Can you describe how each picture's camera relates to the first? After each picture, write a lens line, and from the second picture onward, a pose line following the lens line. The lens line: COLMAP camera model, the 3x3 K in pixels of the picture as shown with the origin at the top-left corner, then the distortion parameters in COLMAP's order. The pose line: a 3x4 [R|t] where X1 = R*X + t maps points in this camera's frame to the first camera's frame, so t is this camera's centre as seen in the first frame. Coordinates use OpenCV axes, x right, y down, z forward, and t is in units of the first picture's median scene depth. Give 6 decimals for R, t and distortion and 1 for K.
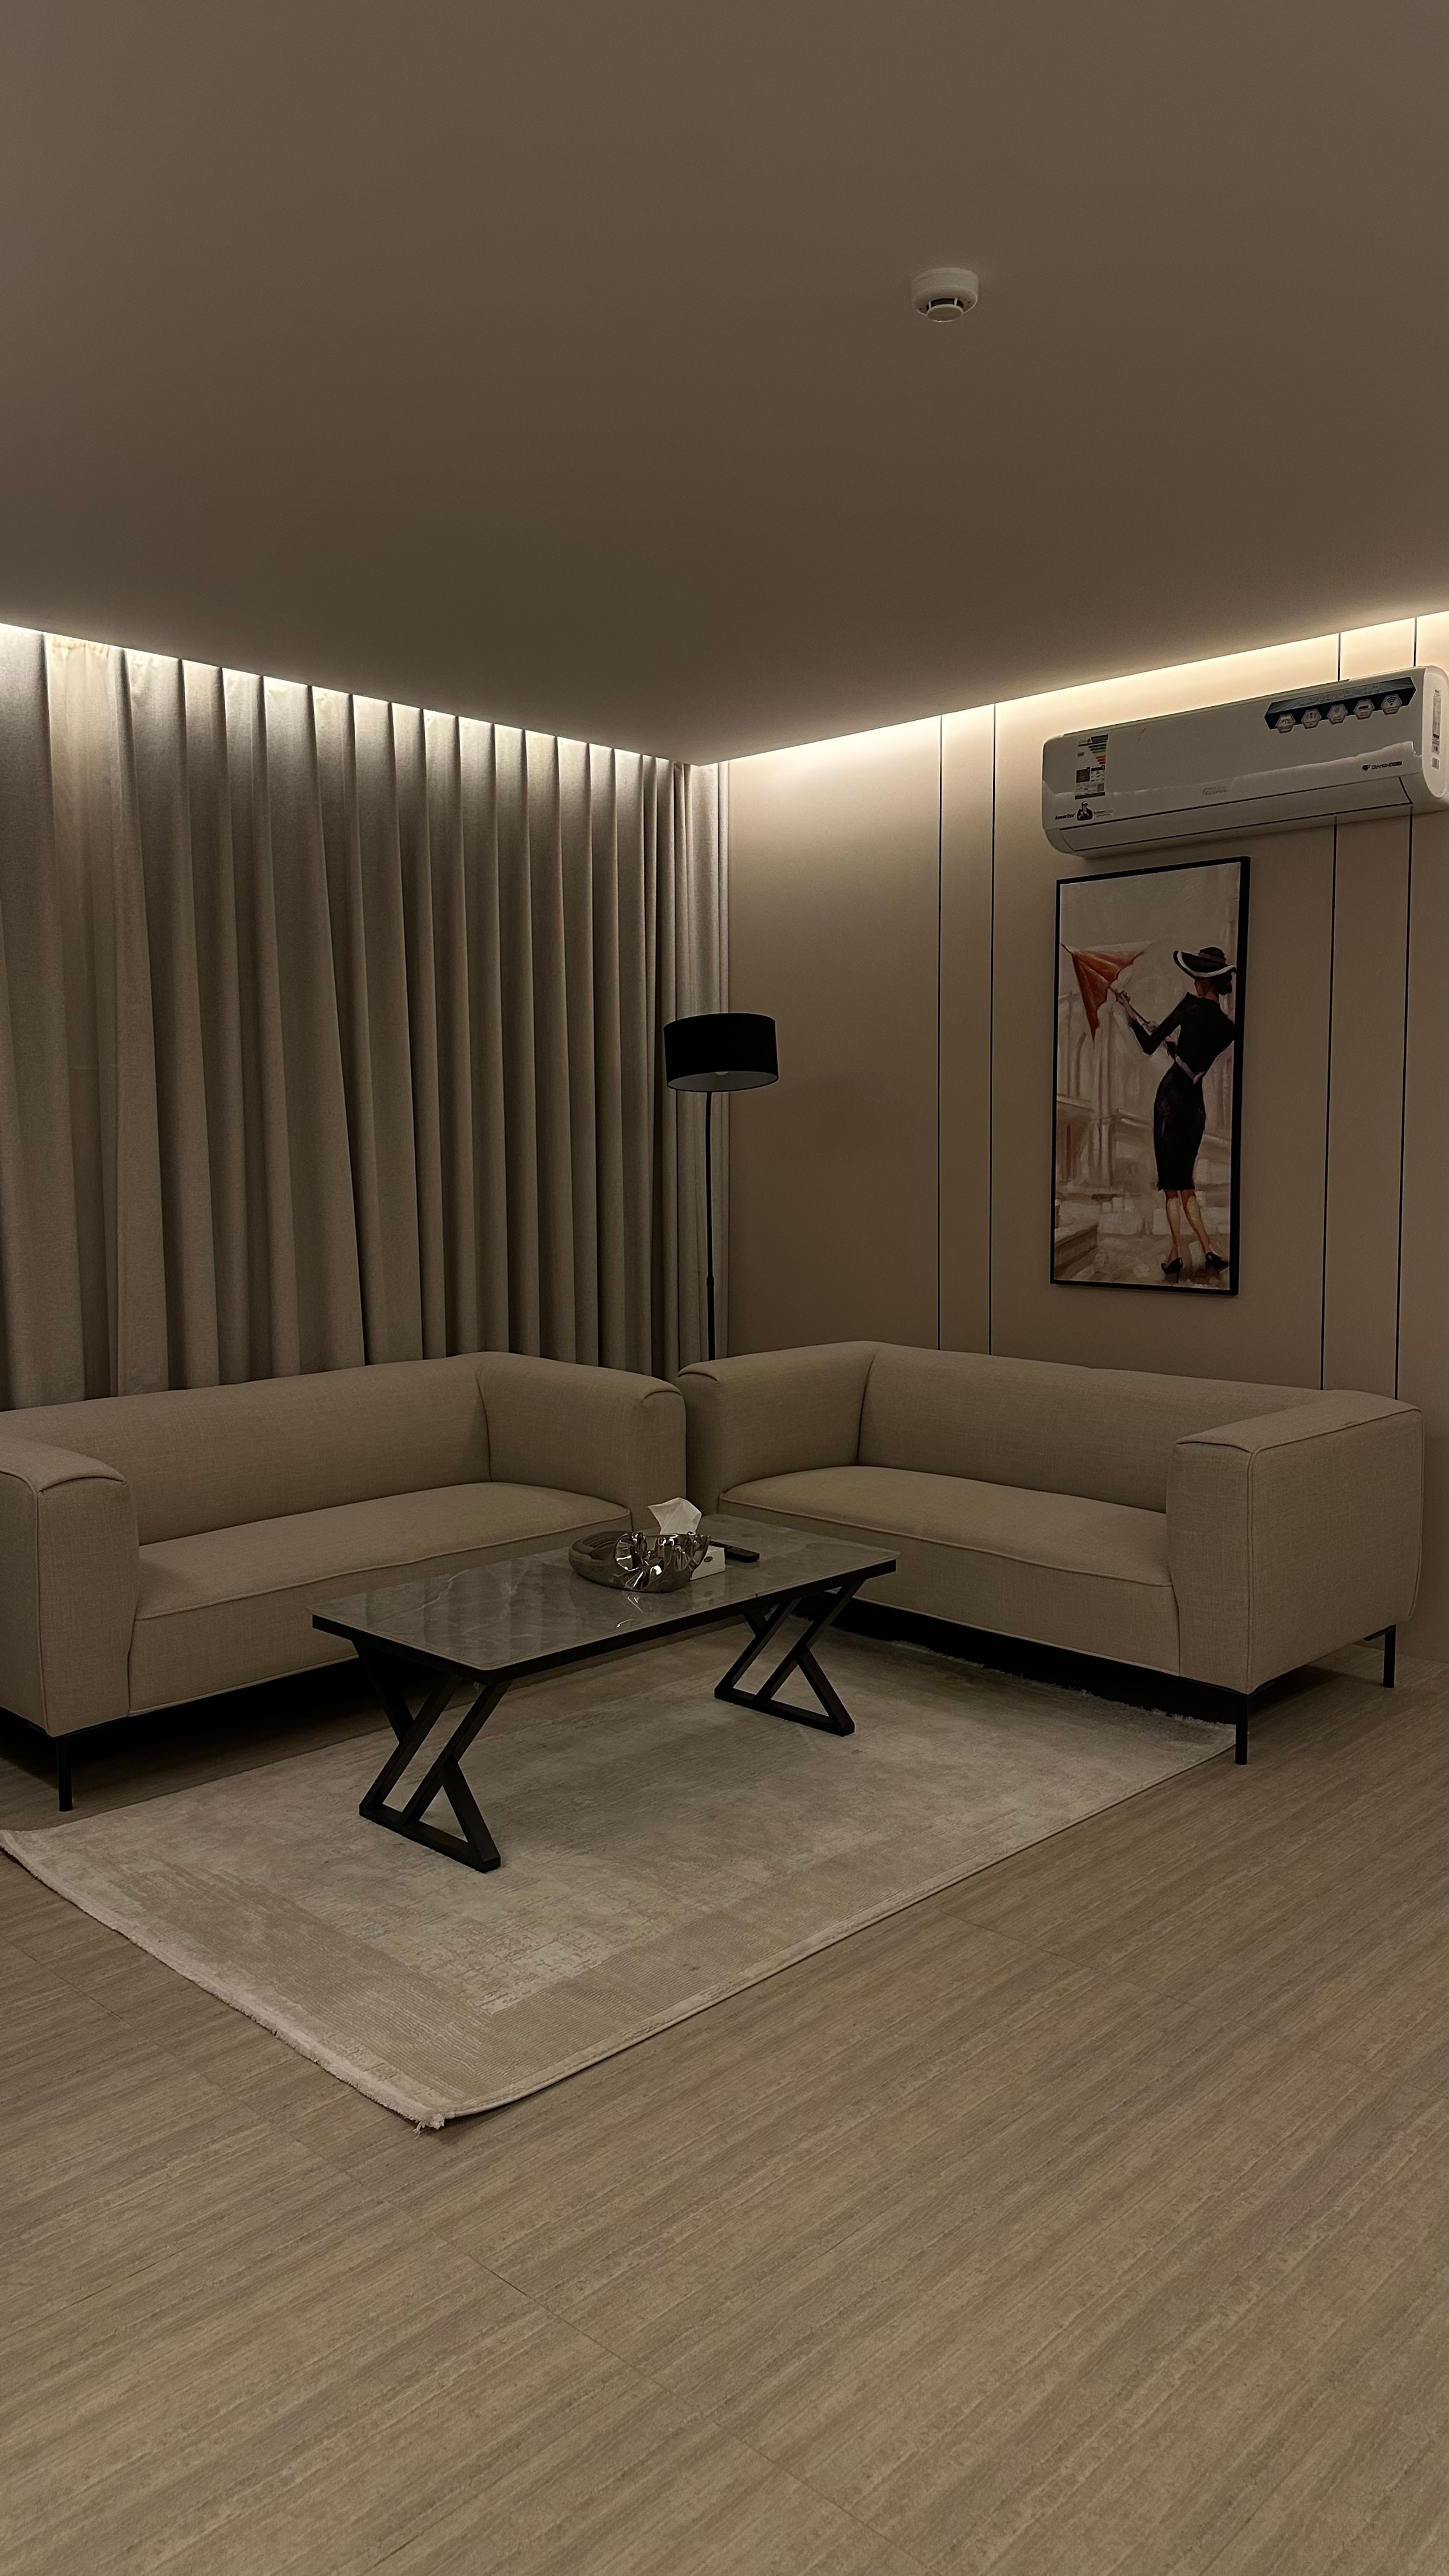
lens RADIAL K [[1791.0, 0, 725.6], [0, 1791.0, 1306.6], [0, 0, 1]] dist [0.024982, -0.001553]
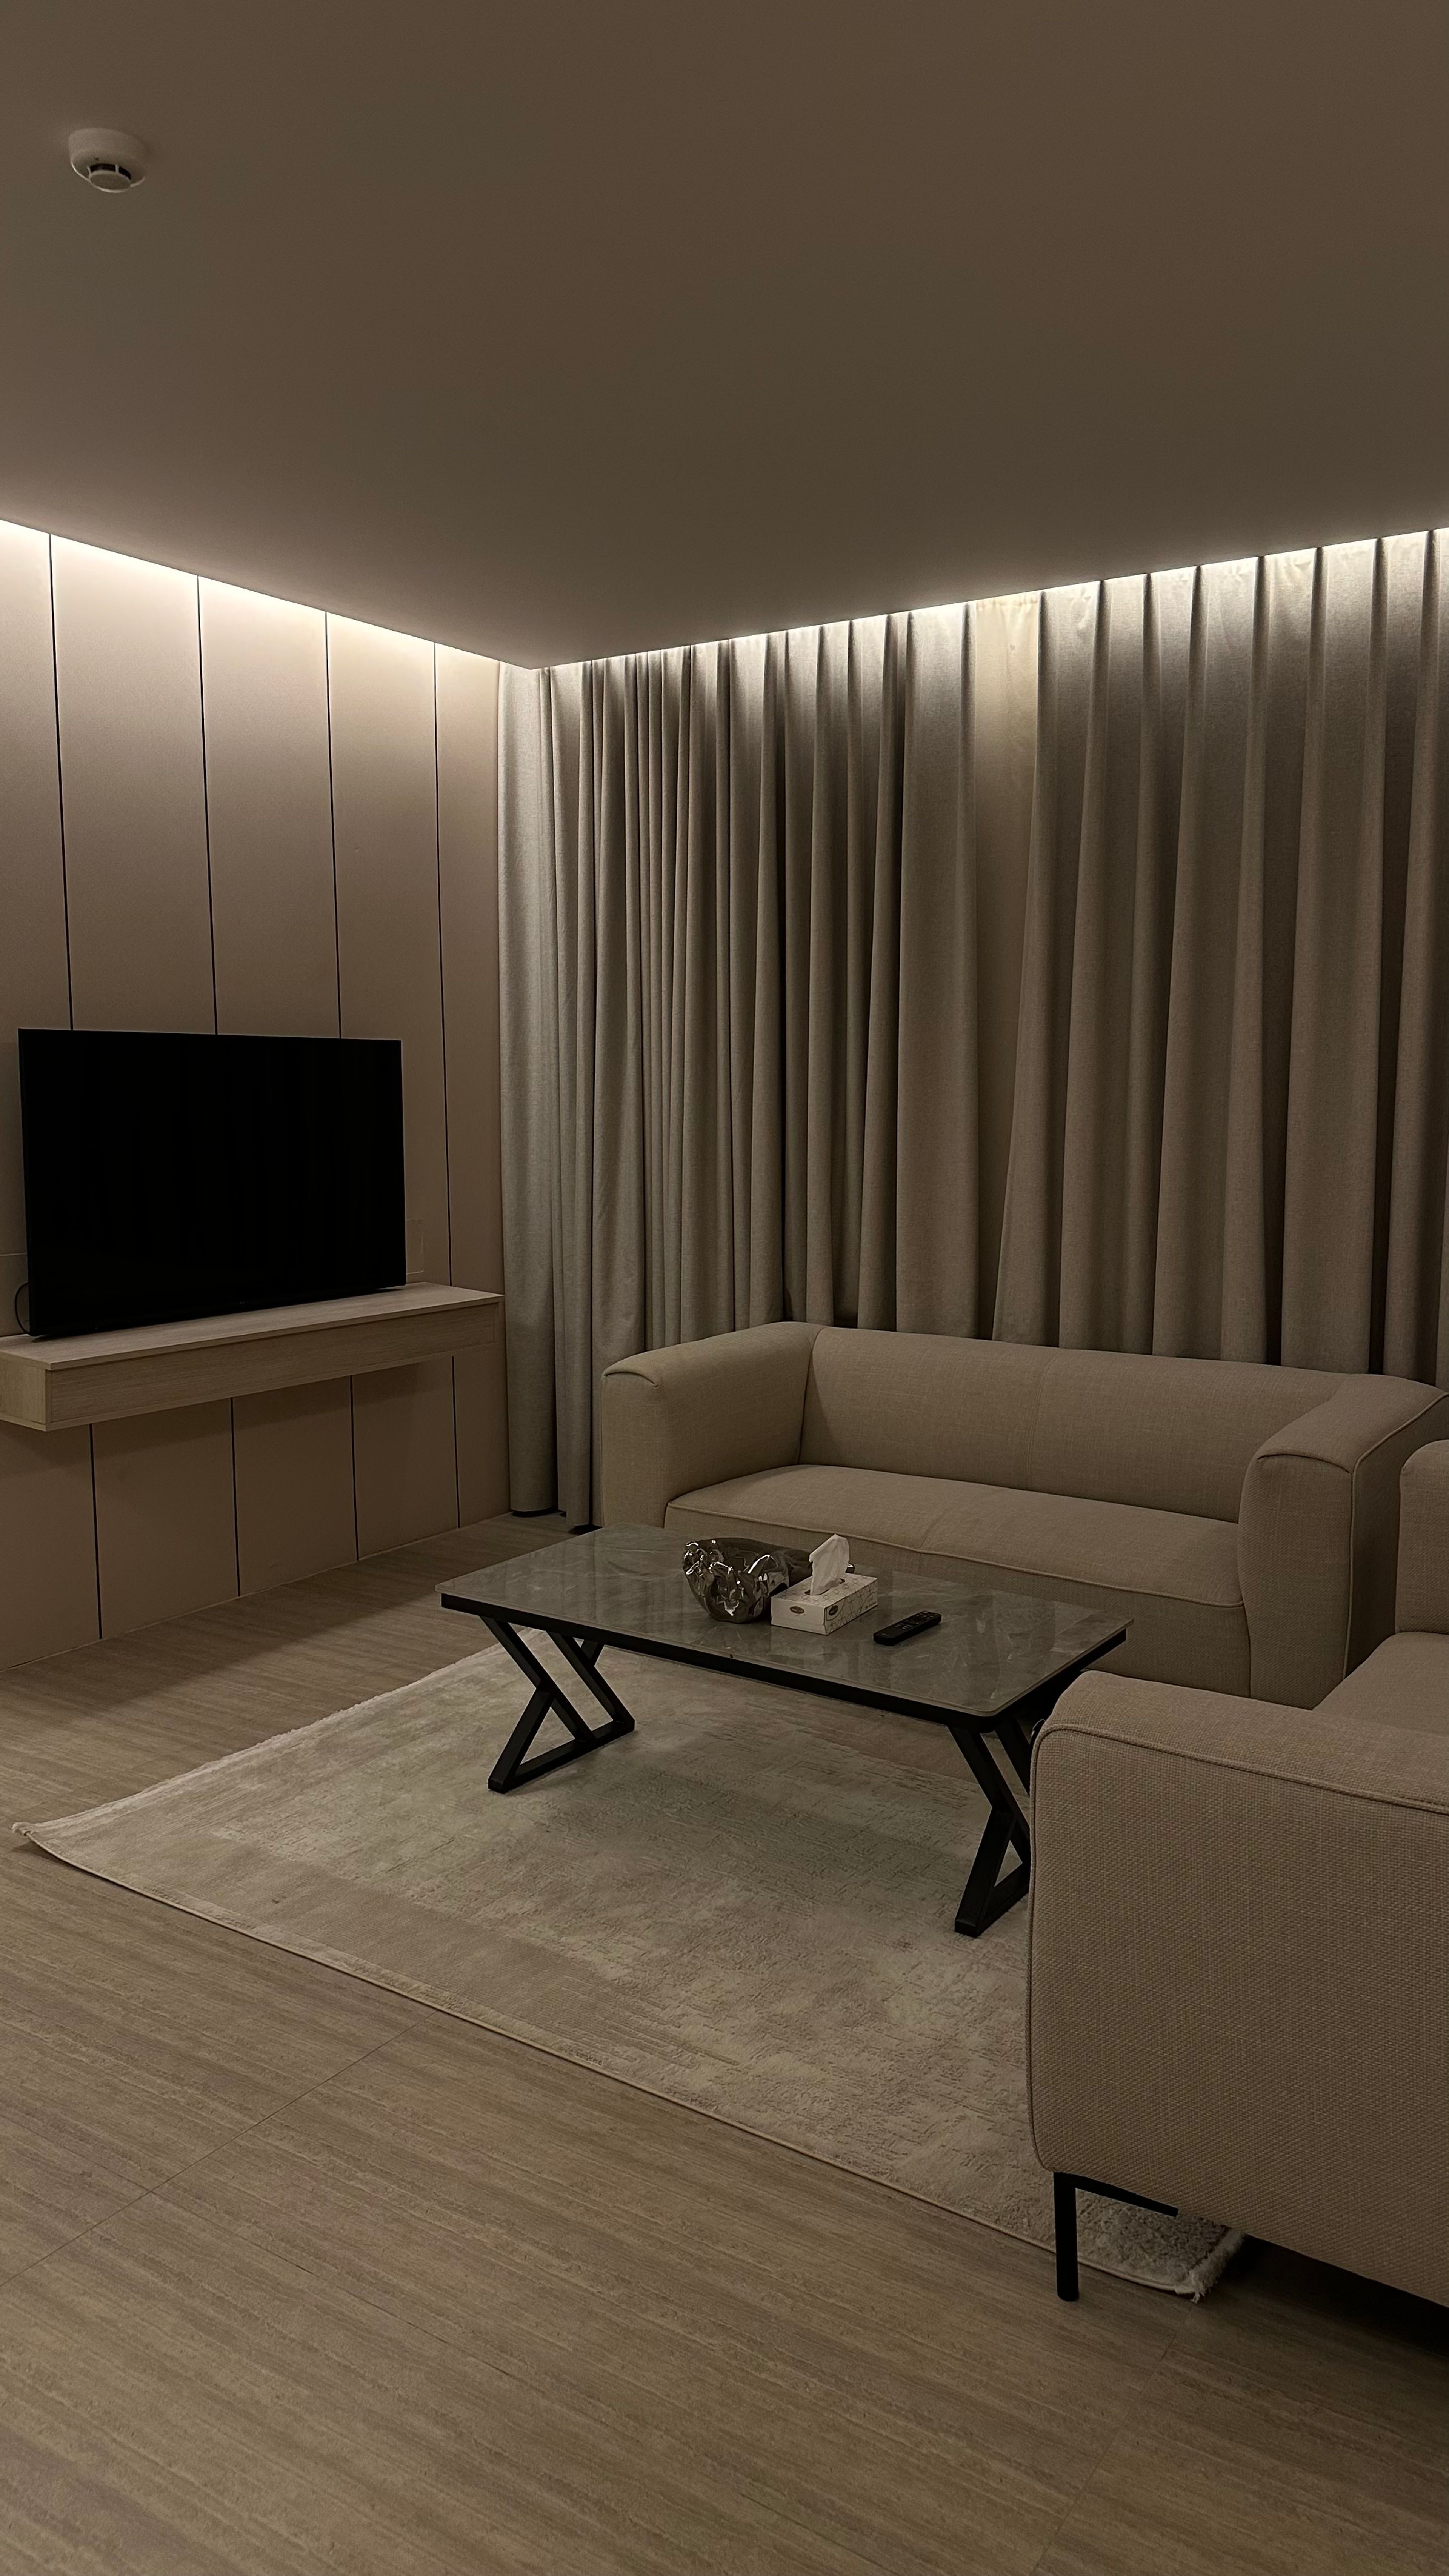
lens RADIAL K [[1808.1, 0, 724.5], [0, 1808.1, 1288.0], [0, 0, 1]] dist [0.000595, -0.004459]
pose [[0.186945, 0.121756, -0.974796, 0.823861], [-0.106558, 0.988948, 0.103088, -0.090089], [0.976574, 0.084601, 0.197853, 0.849296]]
